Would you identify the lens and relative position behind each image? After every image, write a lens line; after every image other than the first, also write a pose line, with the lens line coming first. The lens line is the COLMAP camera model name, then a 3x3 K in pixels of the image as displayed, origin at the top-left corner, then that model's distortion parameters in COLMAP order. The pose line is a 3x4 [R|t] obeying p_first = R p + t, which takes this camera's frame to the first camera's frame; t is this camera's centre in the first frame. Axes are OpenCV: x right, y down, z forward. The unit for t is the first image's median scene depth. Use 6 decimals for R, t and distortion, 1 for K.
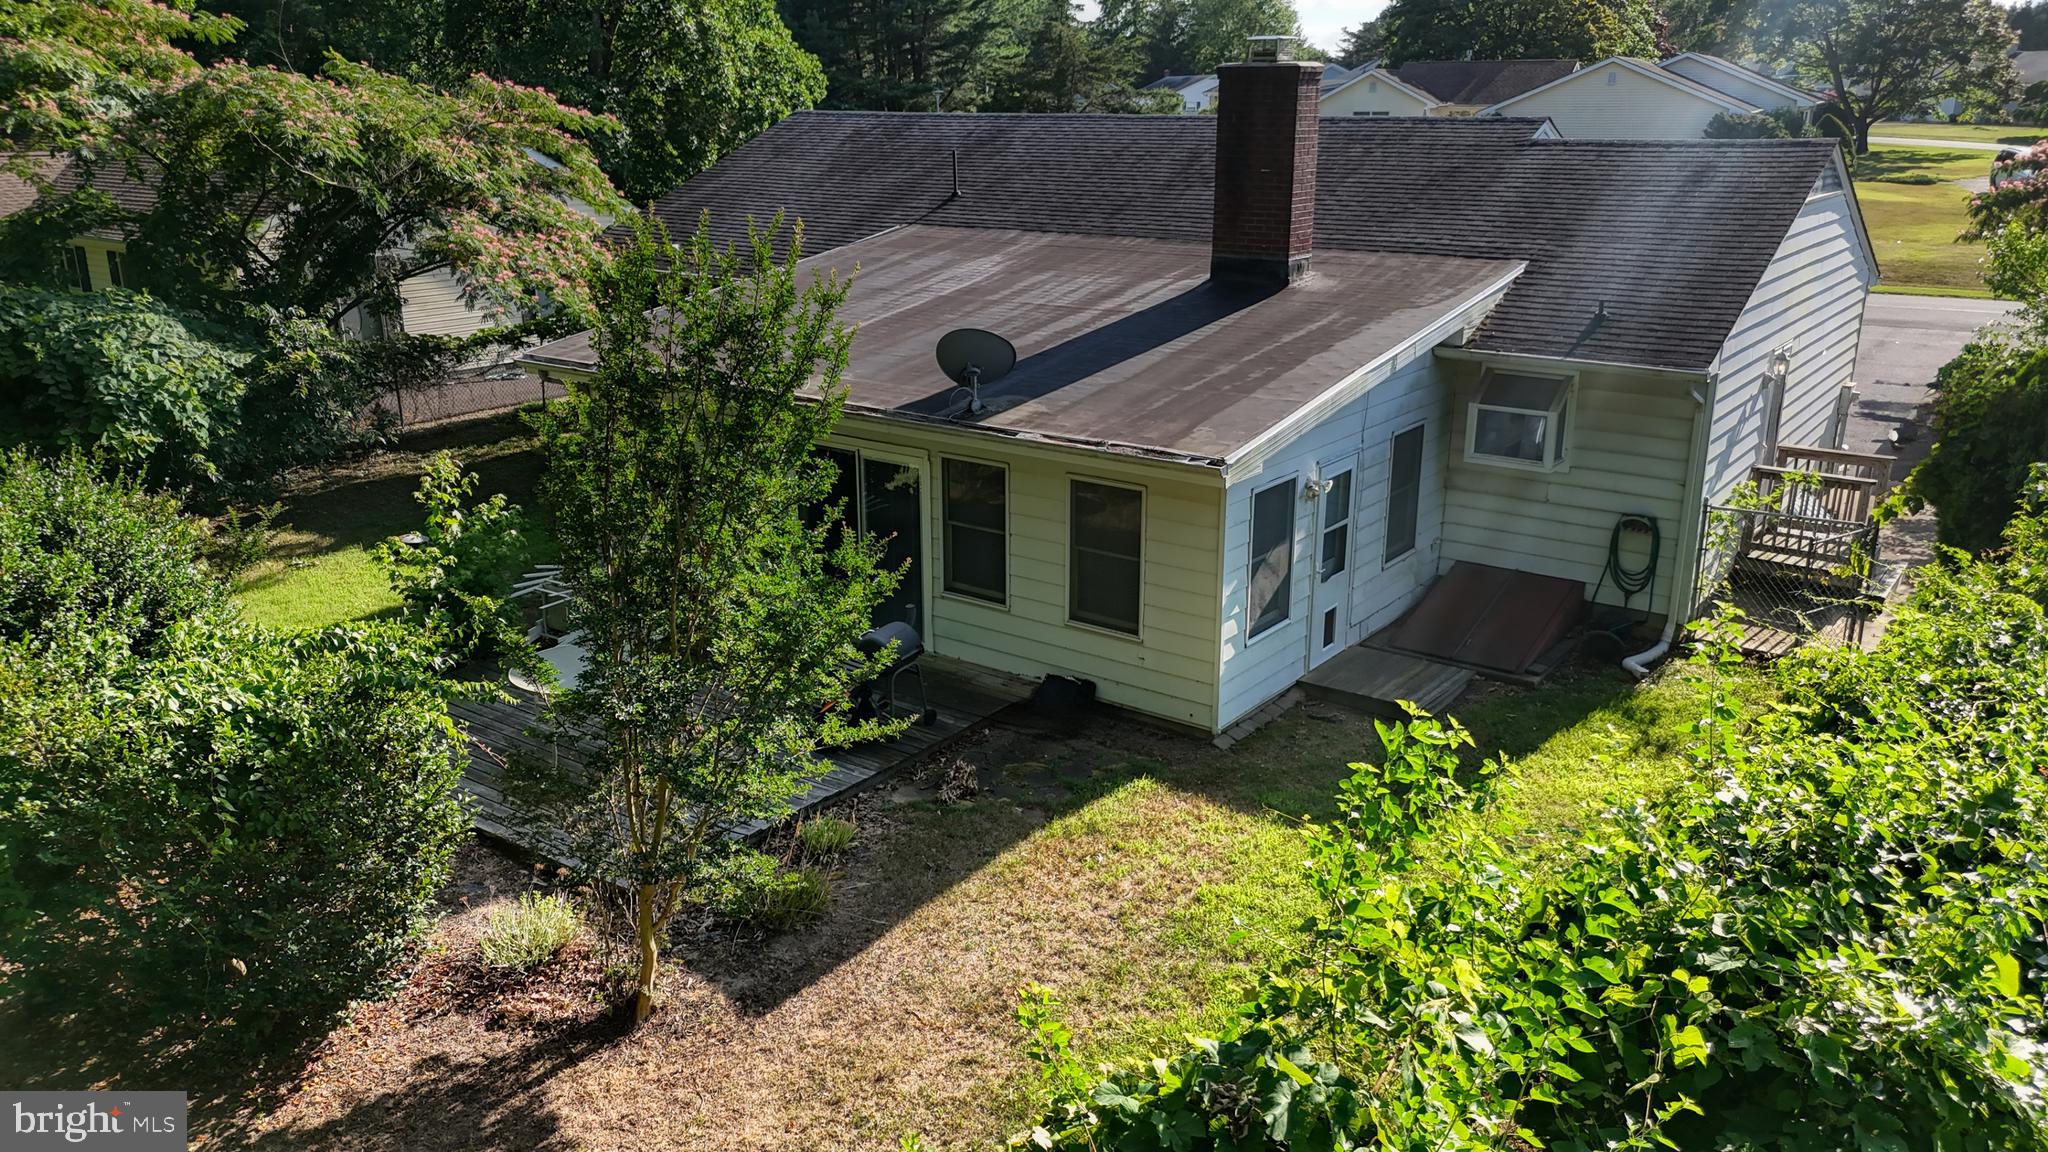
lens RADIAL K [[1507.4, 0, 1016.2], [0, 1507.4, 565.4], [0, 0, 1]] dist [0.090459, -0.099874]
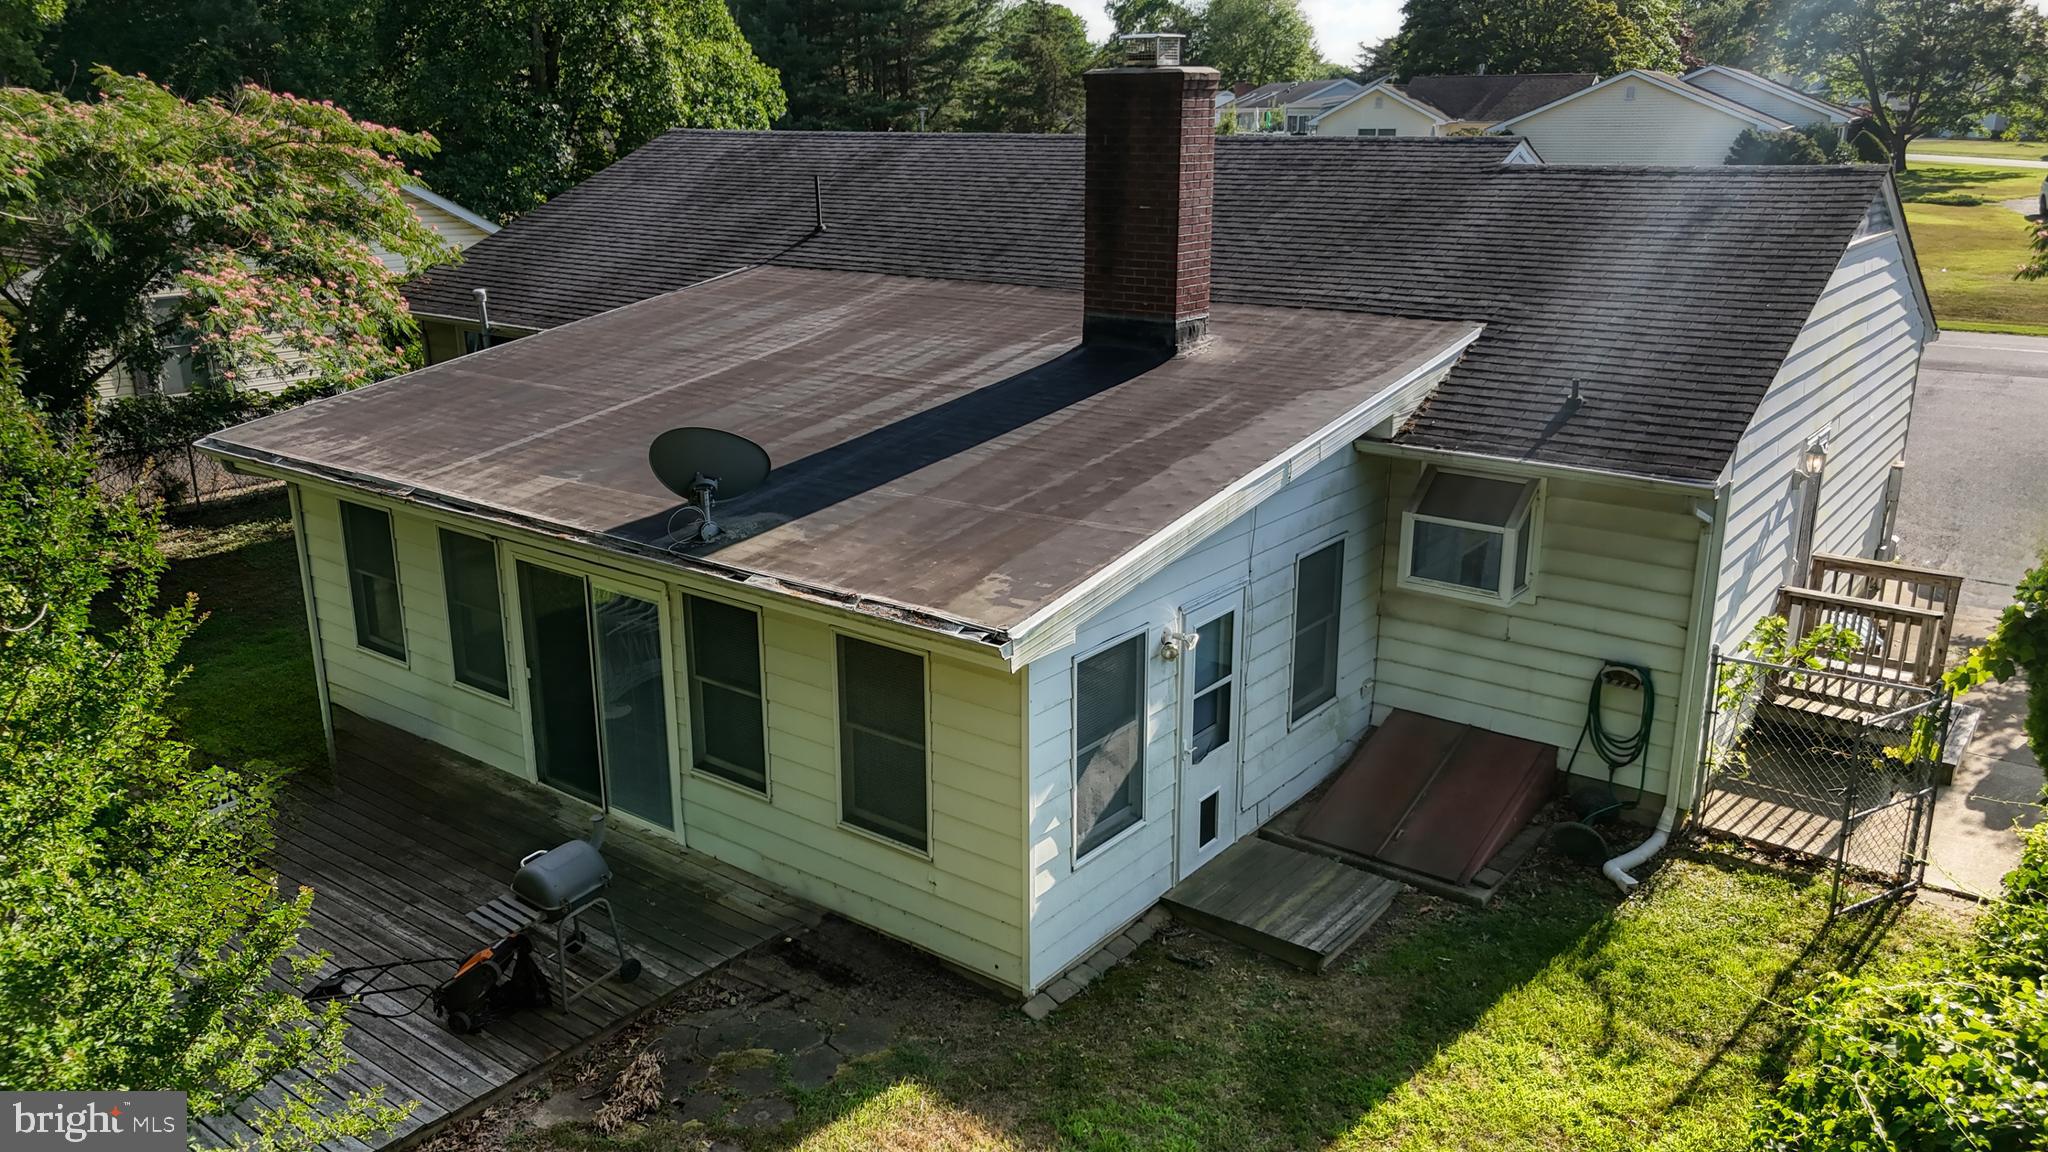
lens RADIAL K [[1507.4, 0, 1016.2], [0, 1507.4, 565.4], [0, 0, 1]] dist [0.090459, -0.099874]
pose [[0.999849, 0.002938, -0.017137, 0.112367], [-0.003116, 0.999941, -0.010385, -0.068776], [0.017105, 0.010437, 0.999799, 0.226862]]
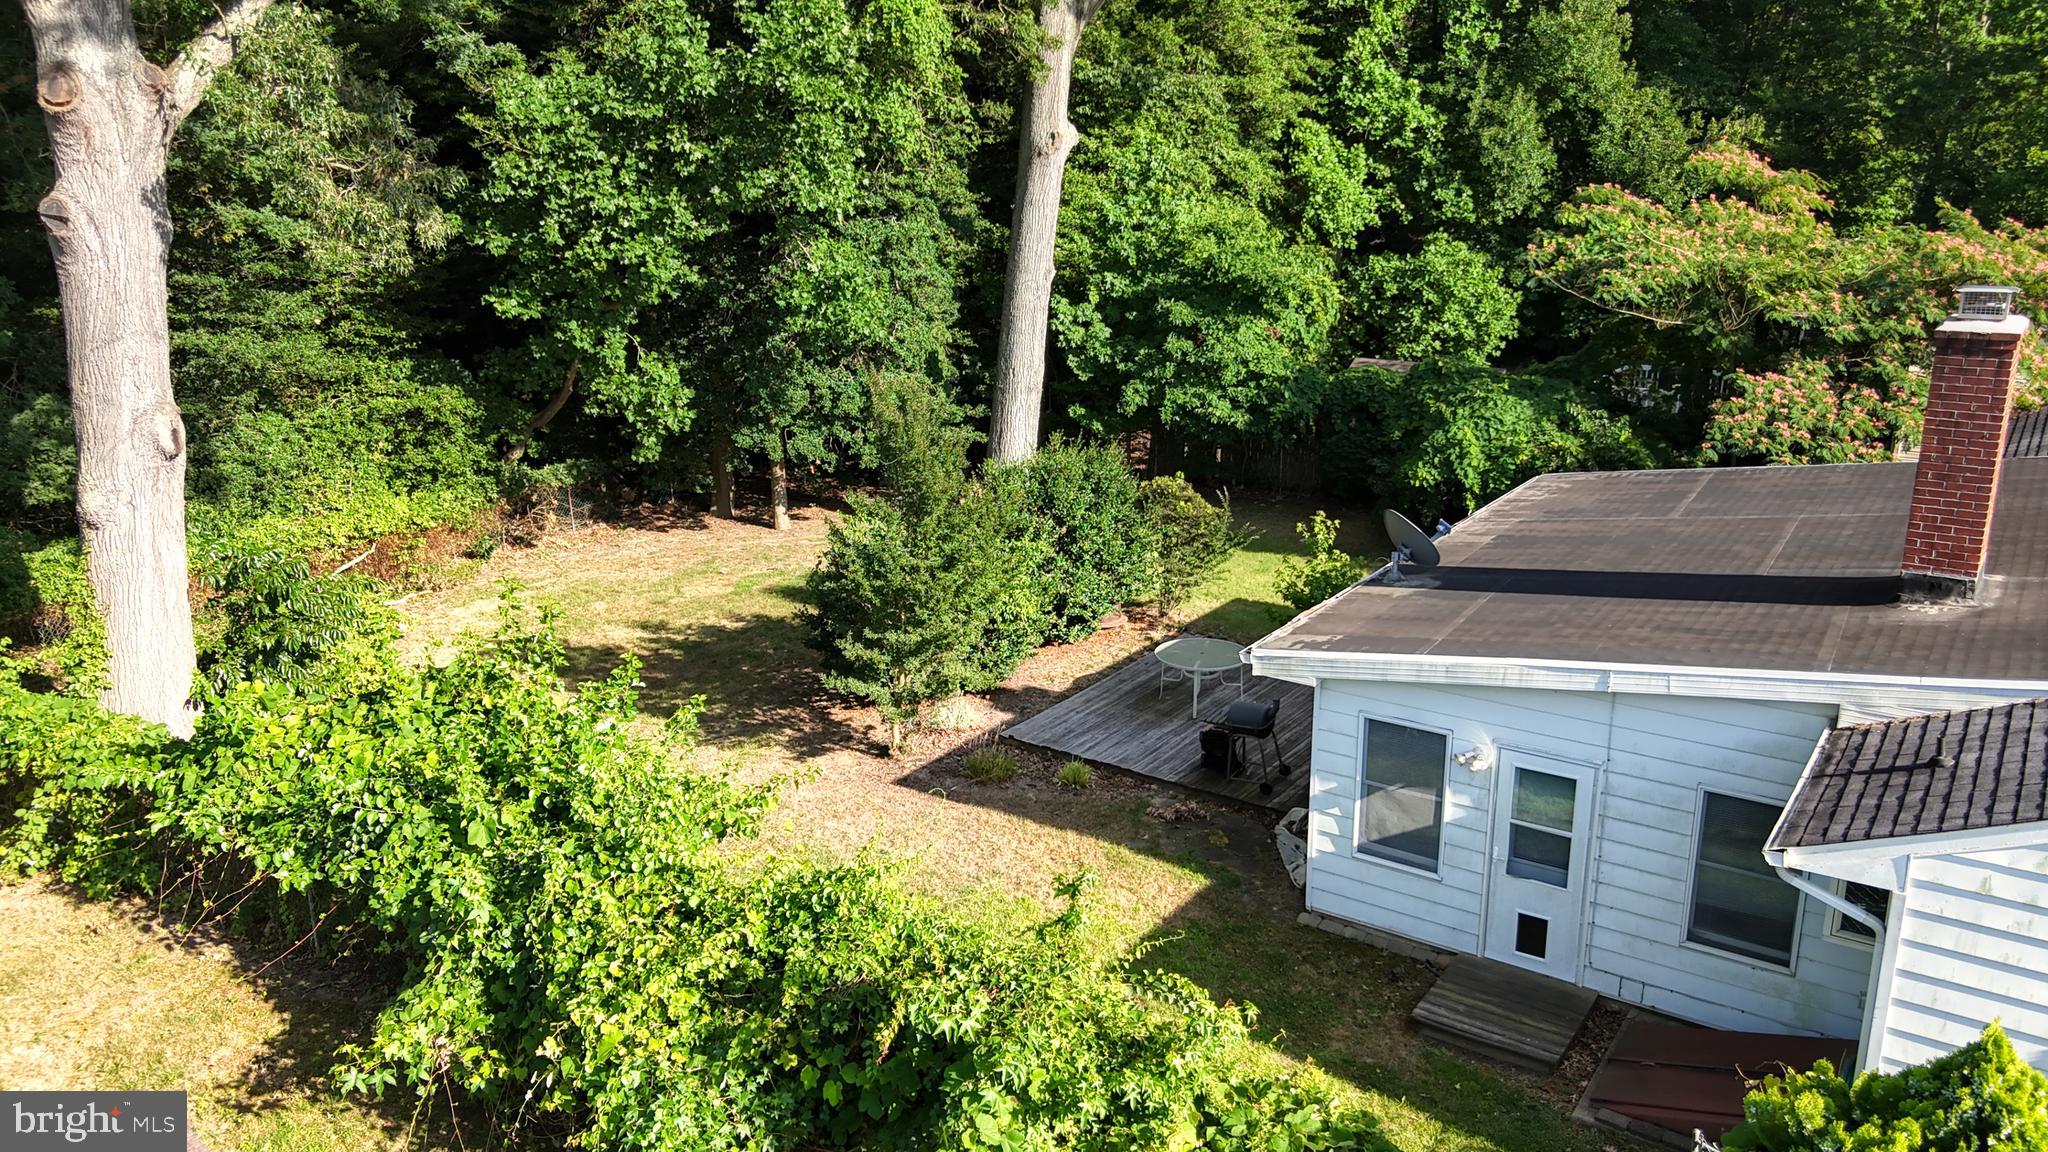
lens RADIAL K [[1507.4, 0, 1016.2], [0, 1507.4, 565.4], [0, 0, 1]] dist [0.090459, -0.099874]
pose [[0.032942, 0.271595, -0.961848, 0.905686], [-0.283495, 0.925383, 0.251590, -0.272125], [0.958408, 0.264391, 0.107479, 0.500014]]
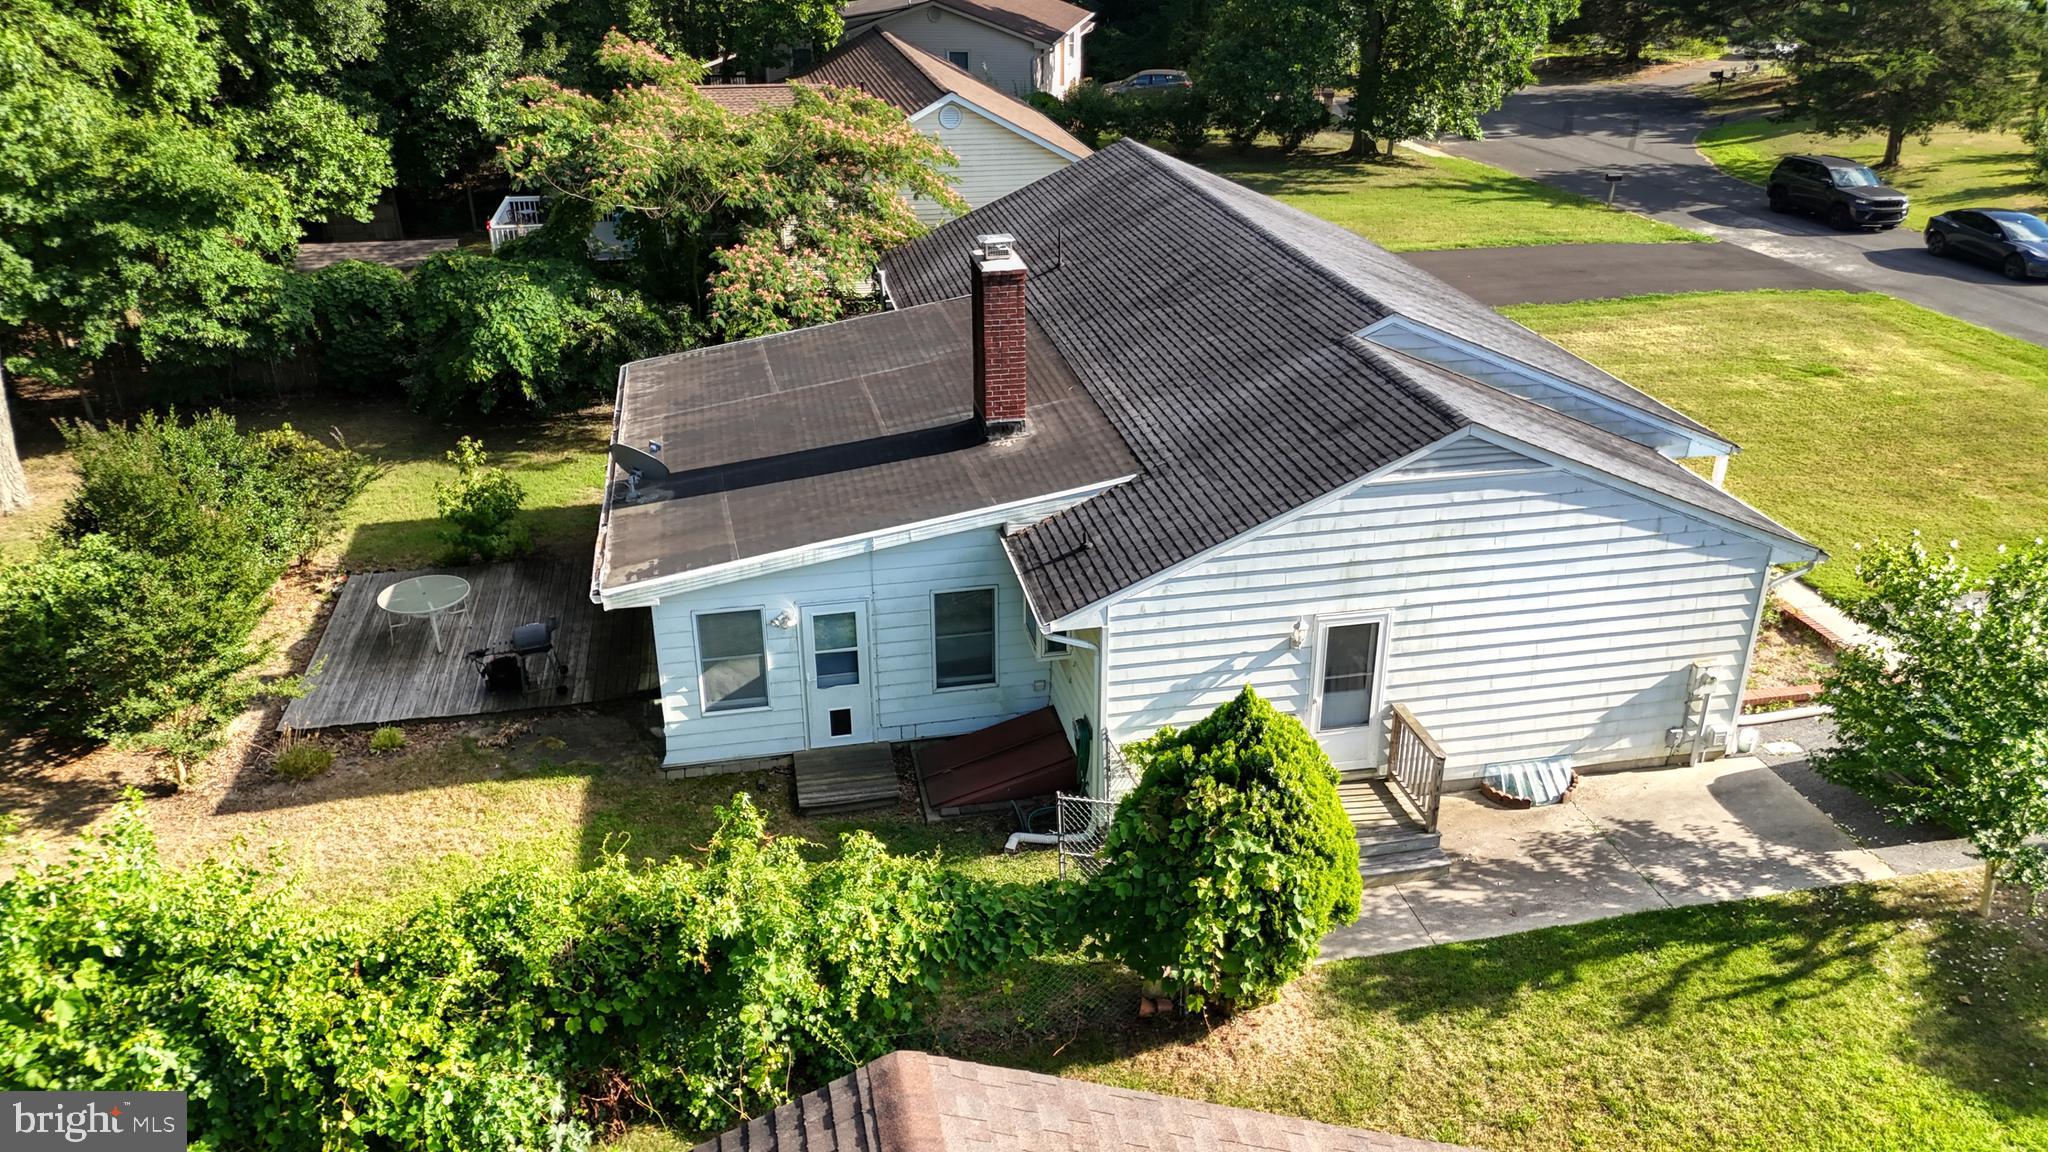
lens RADIAL K [[1507.4, 0, 1016.2], [0, 1507.4, 565.4], [0, 0, 1]] dist [0.090459, -0.099874]
pose [[0.742430, 0.279783, -0.608702, 0.959573], [-0.194115, 0.959479, 0.204253, -0.342240], [0.641184, -0.033485, 0.766656, 0.103051]]
